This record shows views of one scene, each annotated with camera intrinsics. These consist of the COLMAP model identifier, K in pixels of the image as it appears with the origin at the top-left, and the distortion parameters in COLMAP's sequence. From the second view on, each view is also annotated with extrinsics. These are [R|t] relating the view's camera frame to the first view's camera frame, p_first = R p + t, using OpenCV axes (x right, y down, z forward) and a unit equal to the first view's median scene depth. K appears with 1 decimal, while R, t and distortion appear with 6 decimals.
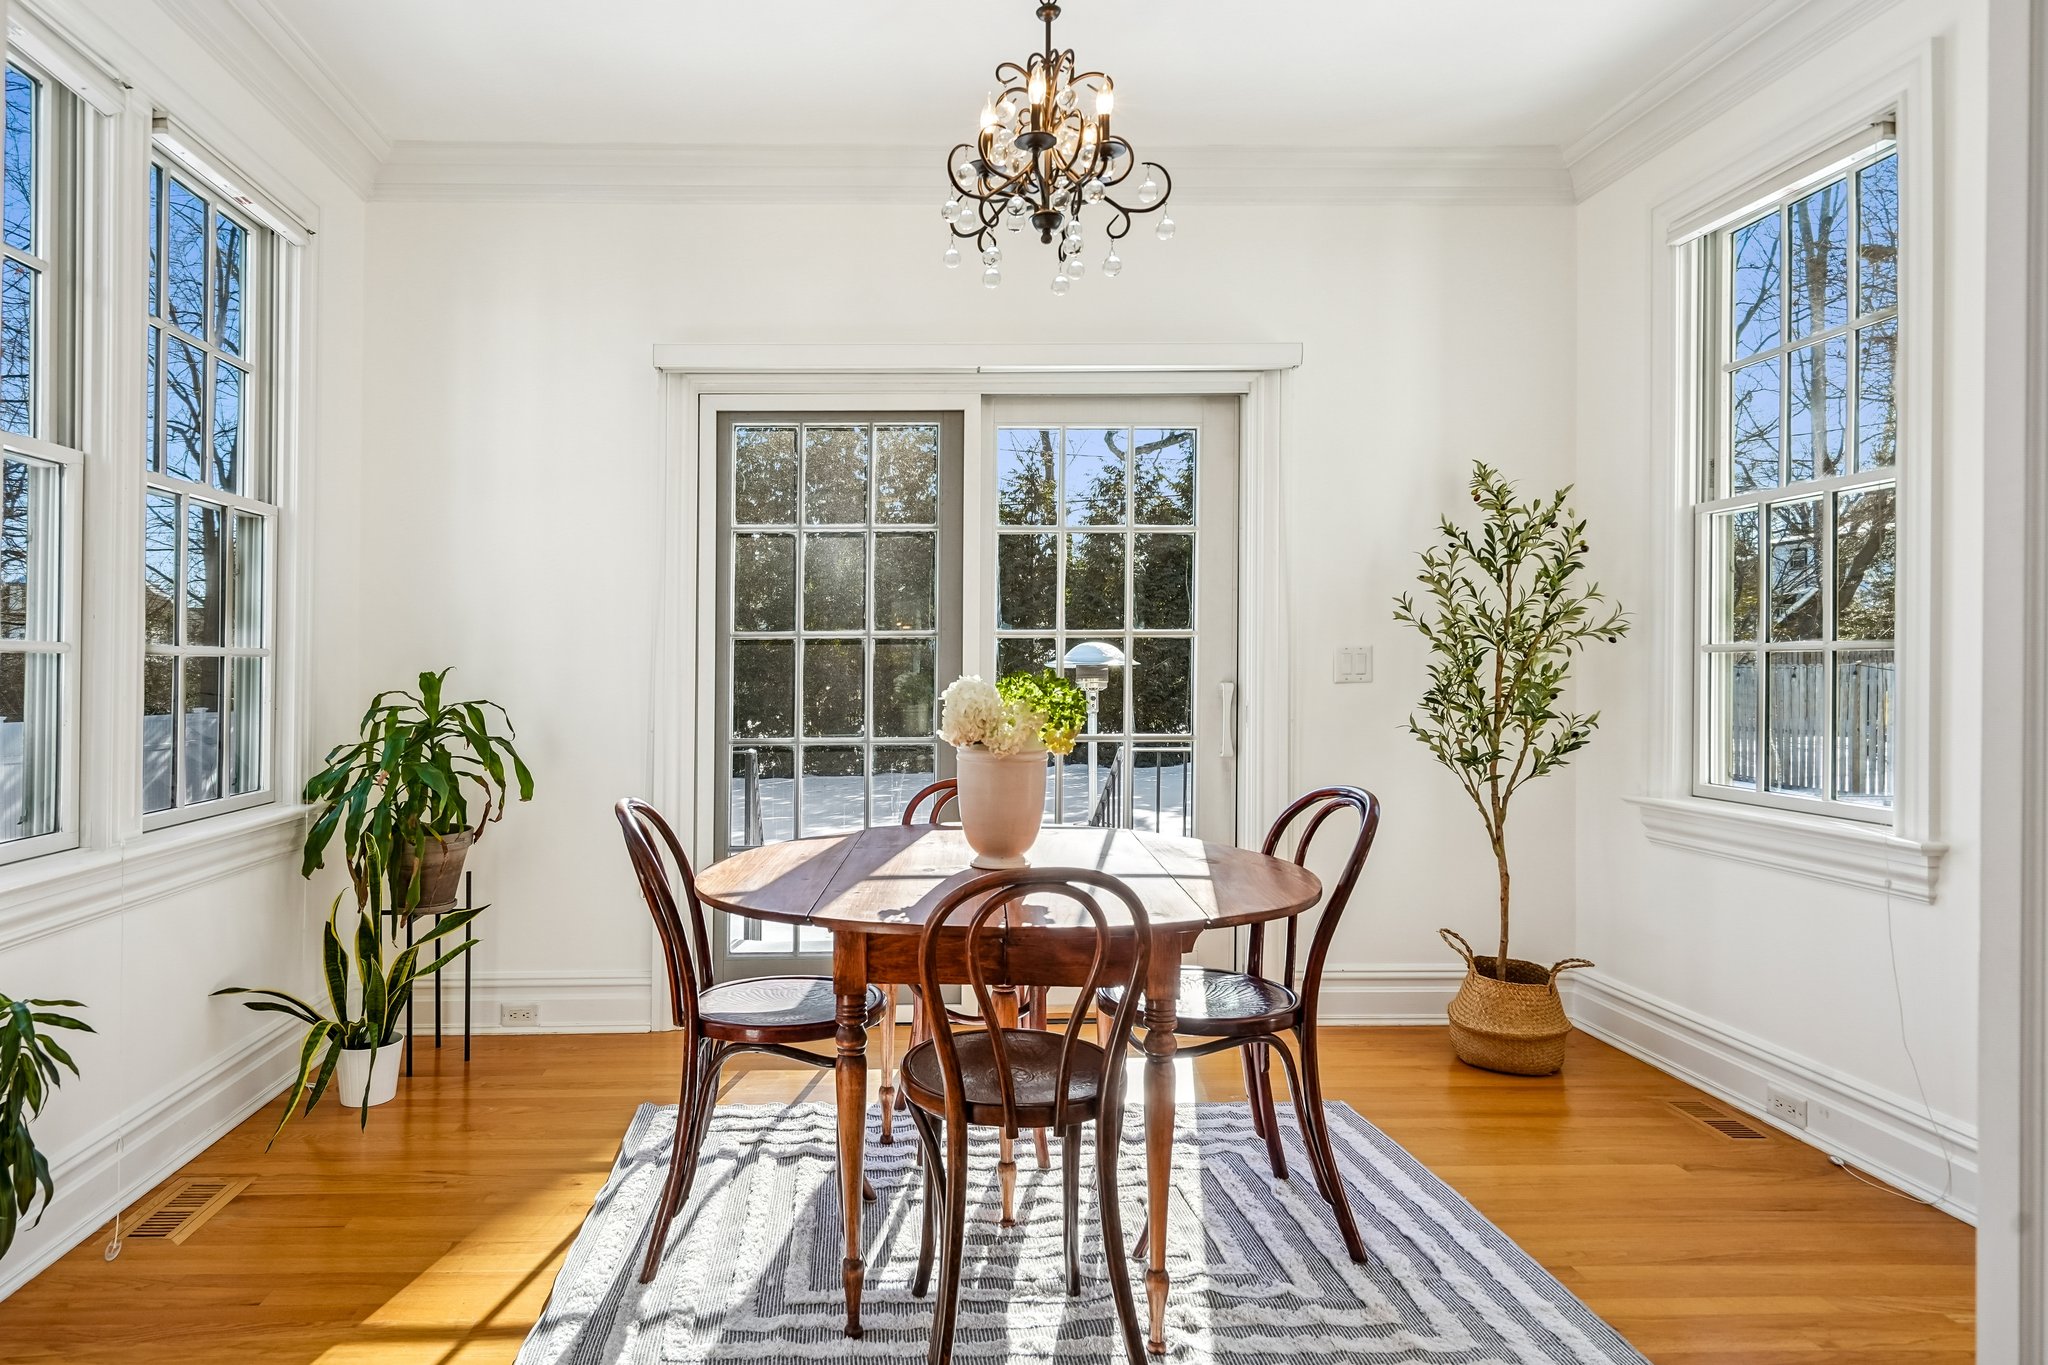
lens RADIAL K [[1138.5, 0, 1016.5], [0, 1138.5, 666.4], [0, 0, 1]] dist [-0.023313, -0.000116]
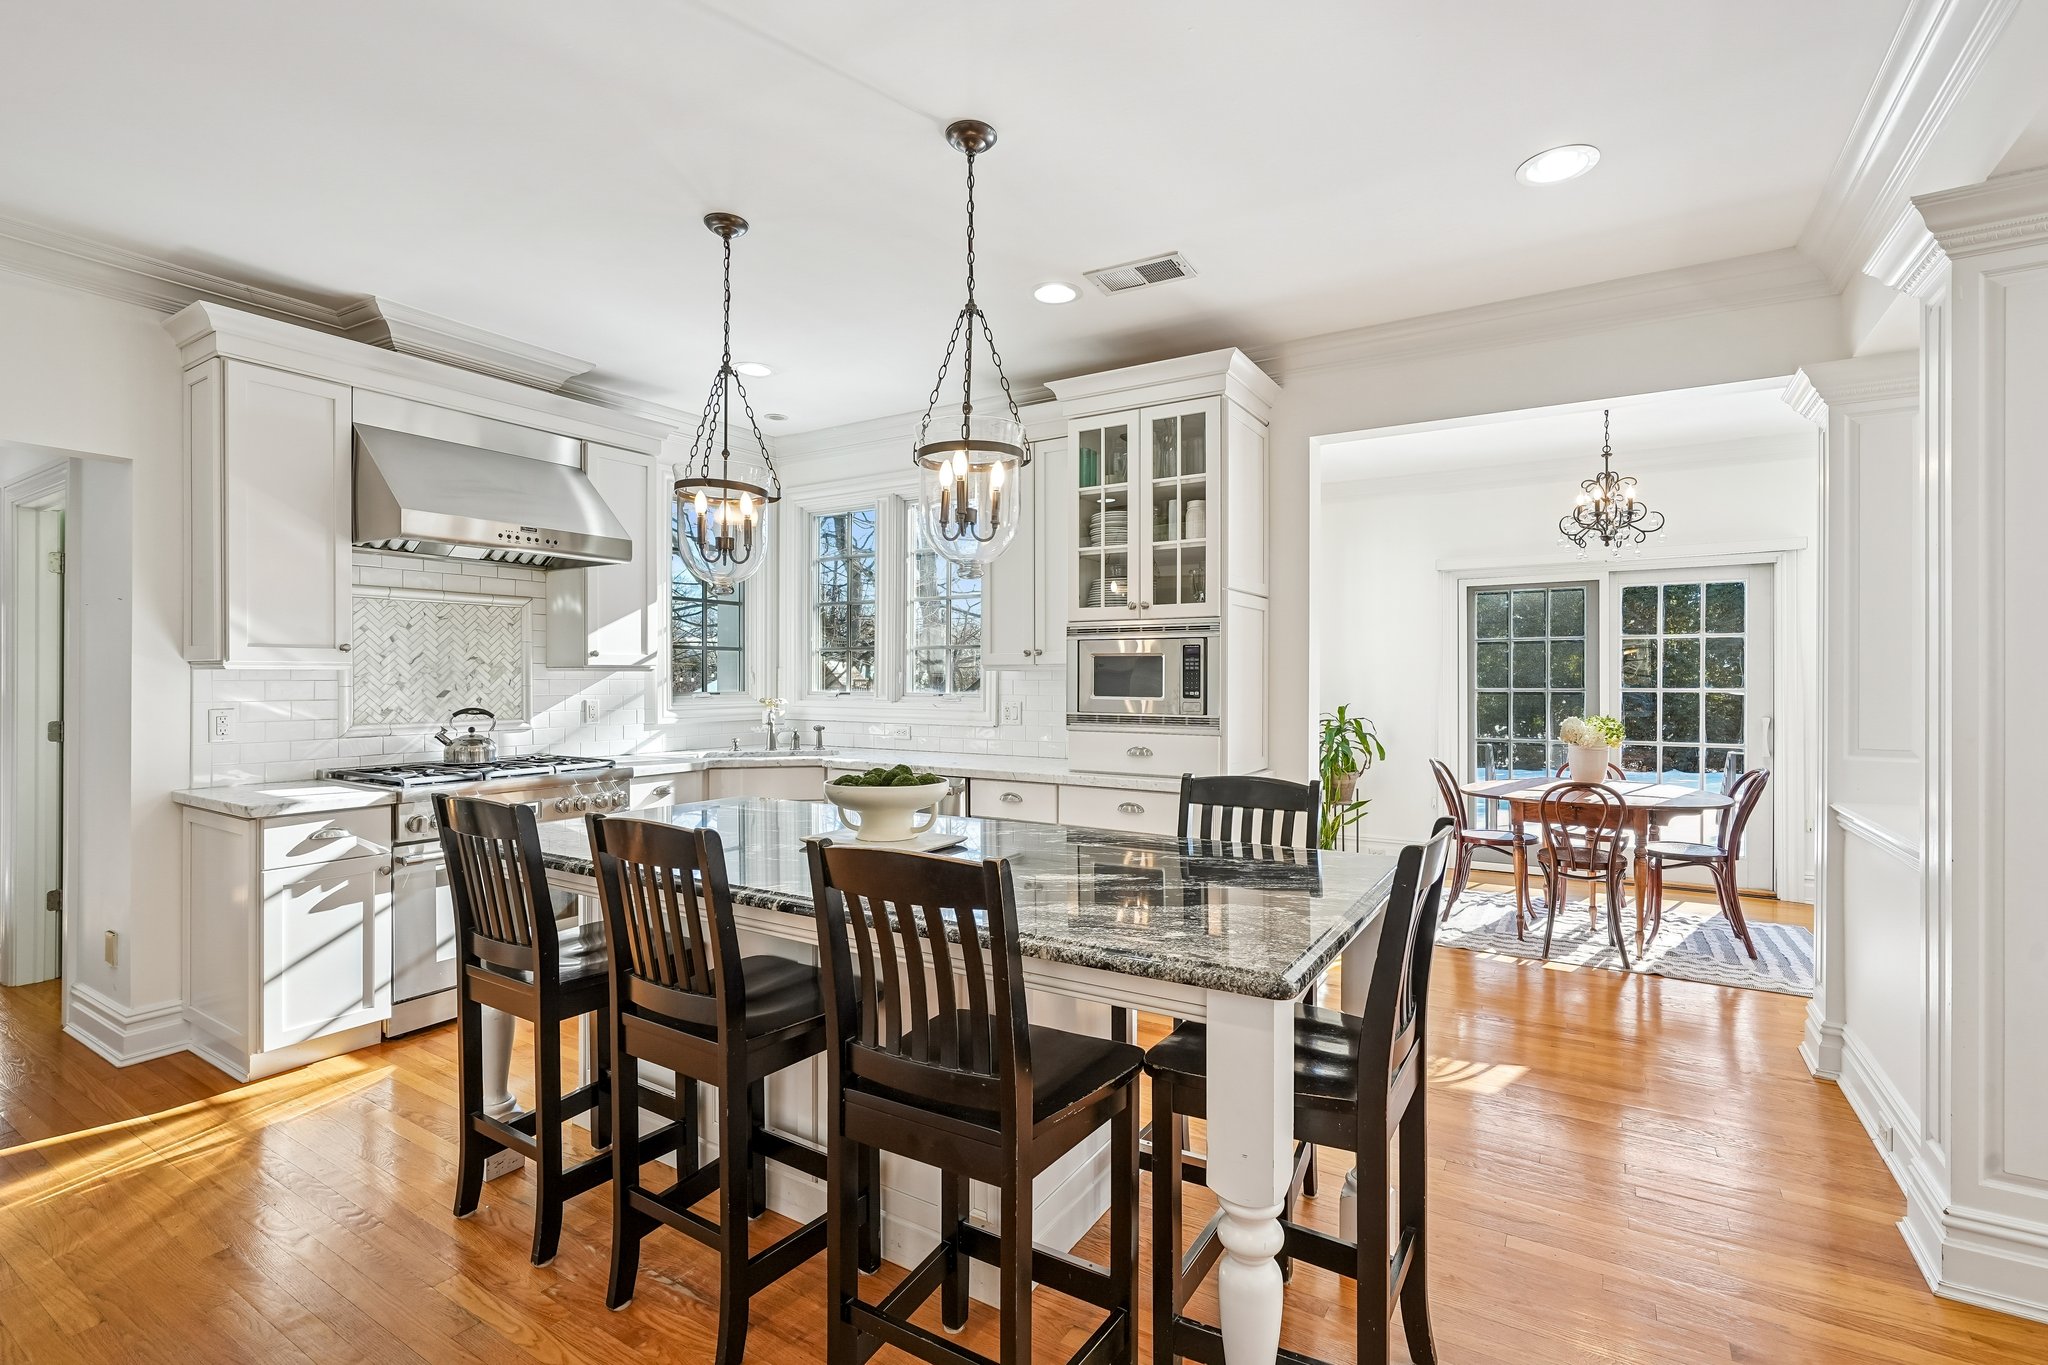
lens RADIAL K [[924.4, 0, 1005.6], [0, 924.4, 678.9], [0, 0, 1]] dist [0.003136, -0.000013]
pose [[0.749648, -0.003438, -0.661828, 0.378937], [0.004387, 0.999990, -0.000226, -0.080826], [0.661823, -0.002734, 0.749655, -1.413445]]
